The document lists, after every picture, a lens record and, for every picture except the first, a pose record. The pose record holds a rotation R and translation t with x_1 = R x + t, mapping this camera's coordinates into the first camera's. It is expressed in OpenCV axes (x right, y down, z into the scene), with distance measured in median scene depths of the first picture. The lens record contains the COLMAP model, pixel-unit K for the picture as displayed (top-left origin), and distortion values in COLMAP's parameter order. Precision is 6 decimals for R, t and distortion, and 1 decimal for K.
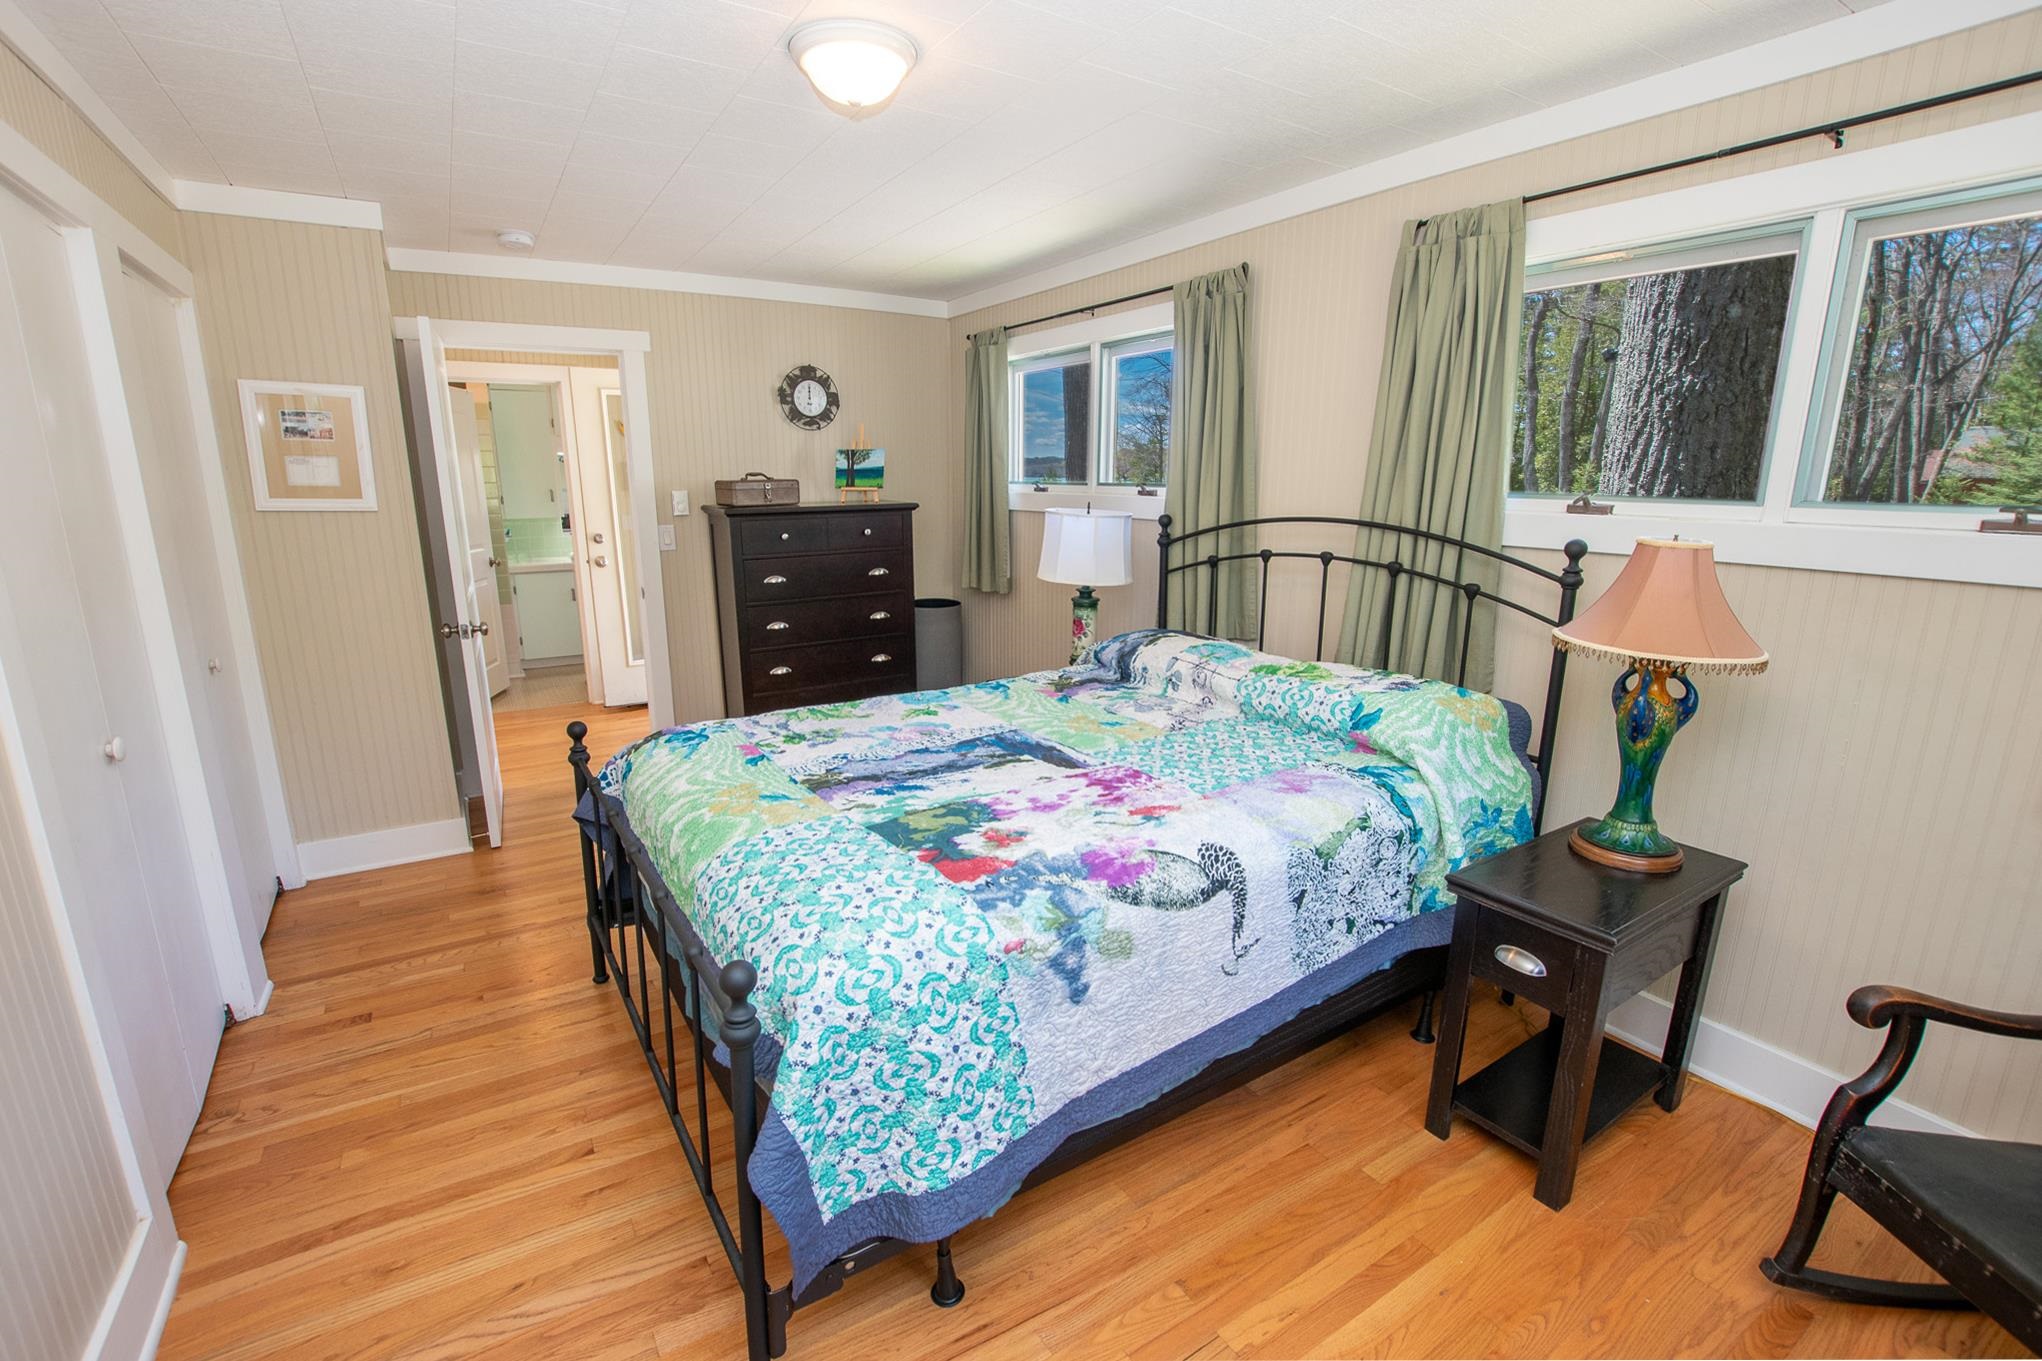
lens RADIAL K [[905.7, 0, 1028.7], [0, 905.7, 695.7], [0, 0, 1]] dist [-0.033867, 0.005775]
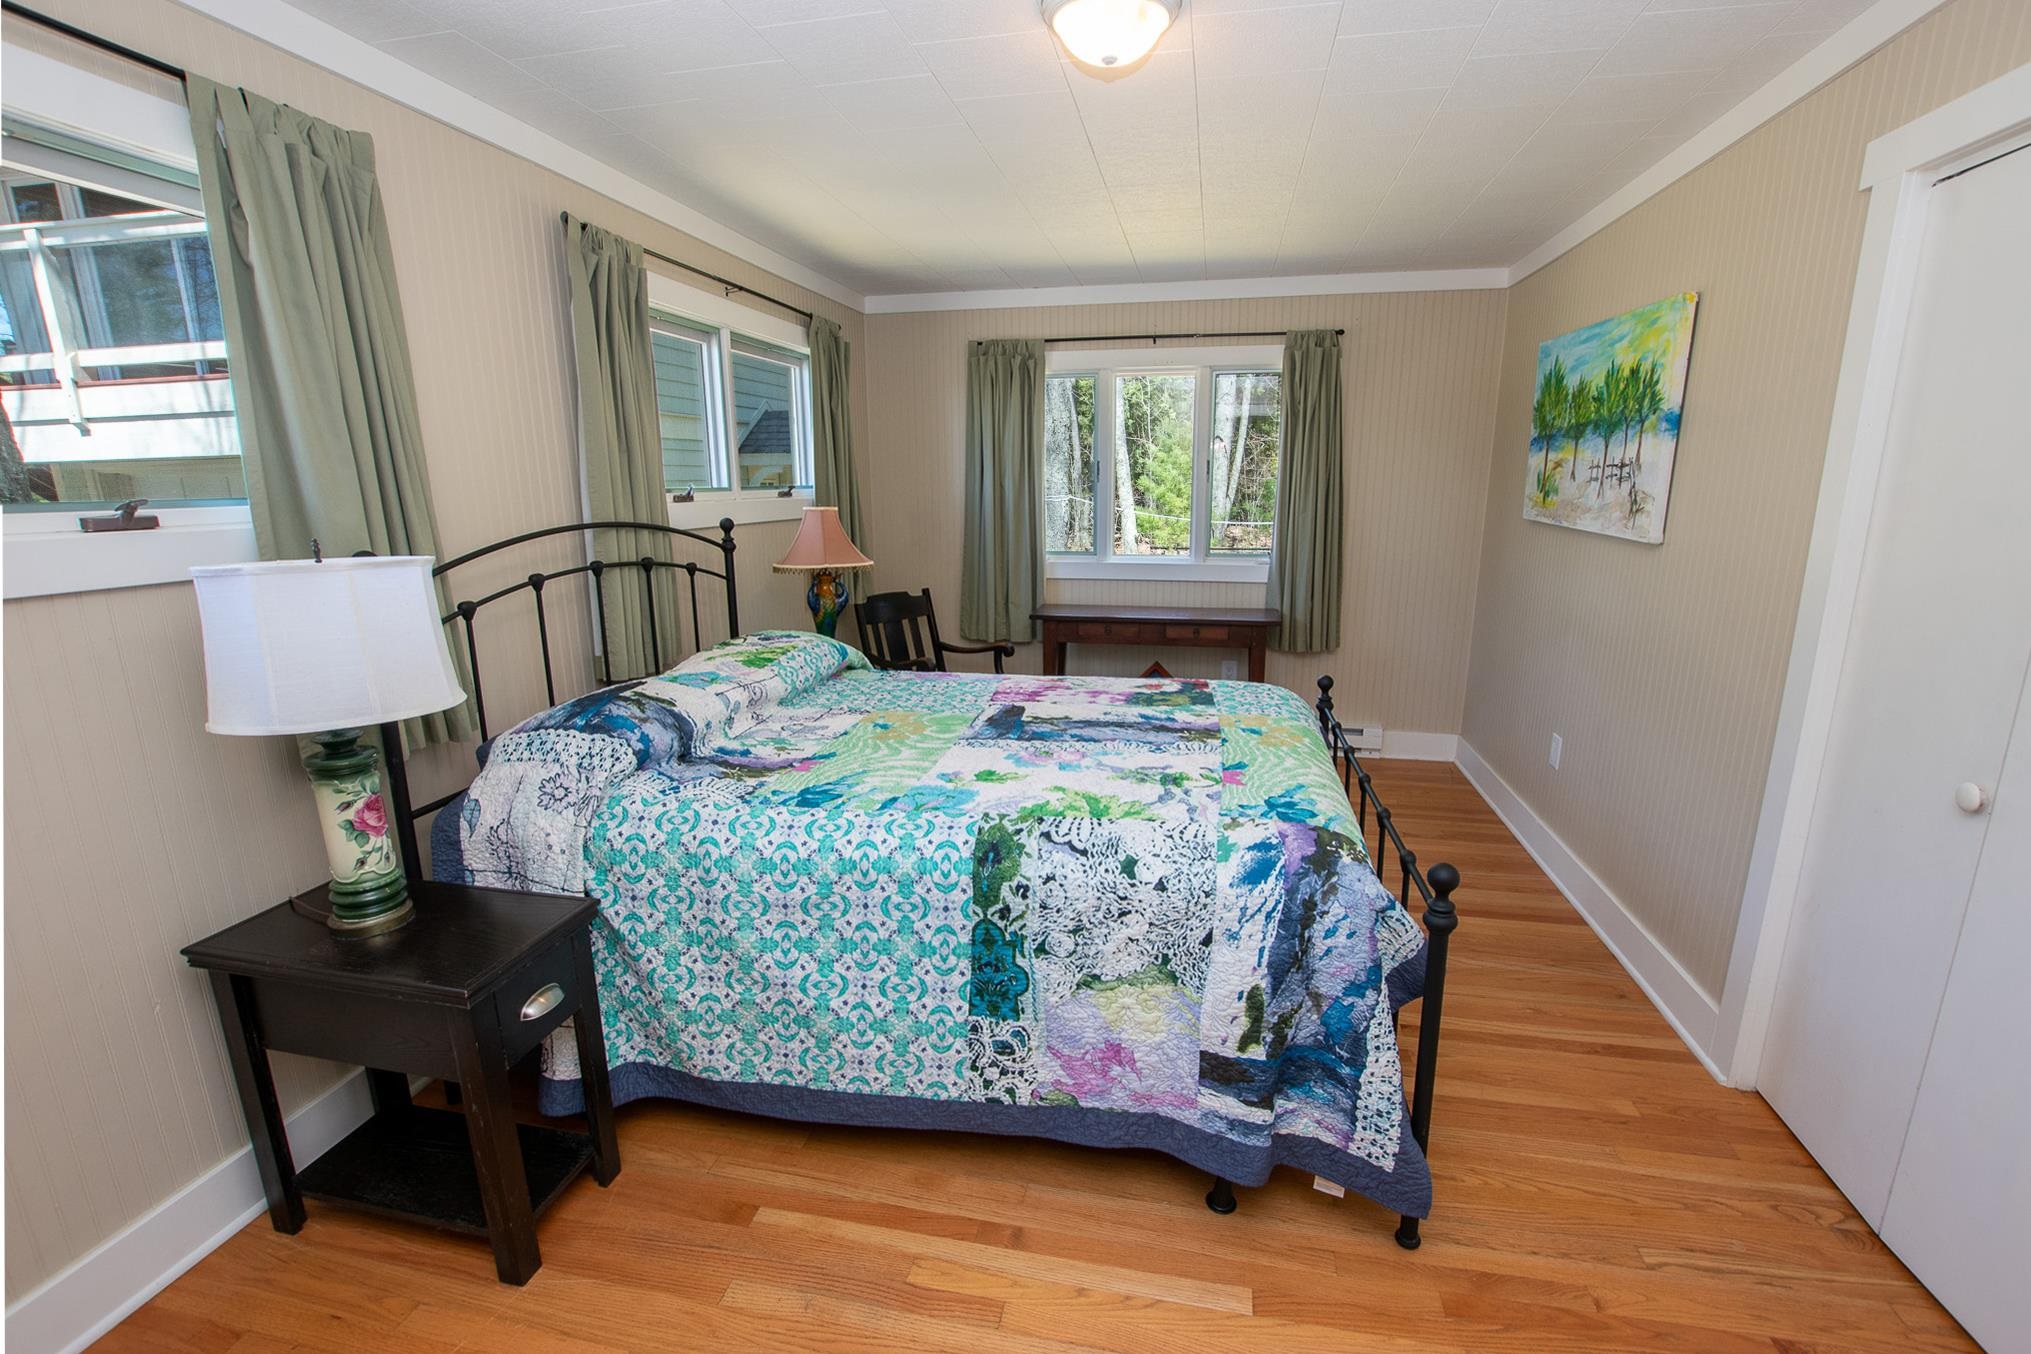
lens RADIAL K [[900.8, 0, 1027.5], [0, 900.8, 675.7], [0, 0, 1]] dist [-0.033867, 0.005775]
pose [[-0.717343, -0.149399, 0.680514, -0.747690], [0.168423, 0.910586, 0.377447, -0.398577], [-0.676057, 0.385374, -0.628040, 1.642638]]
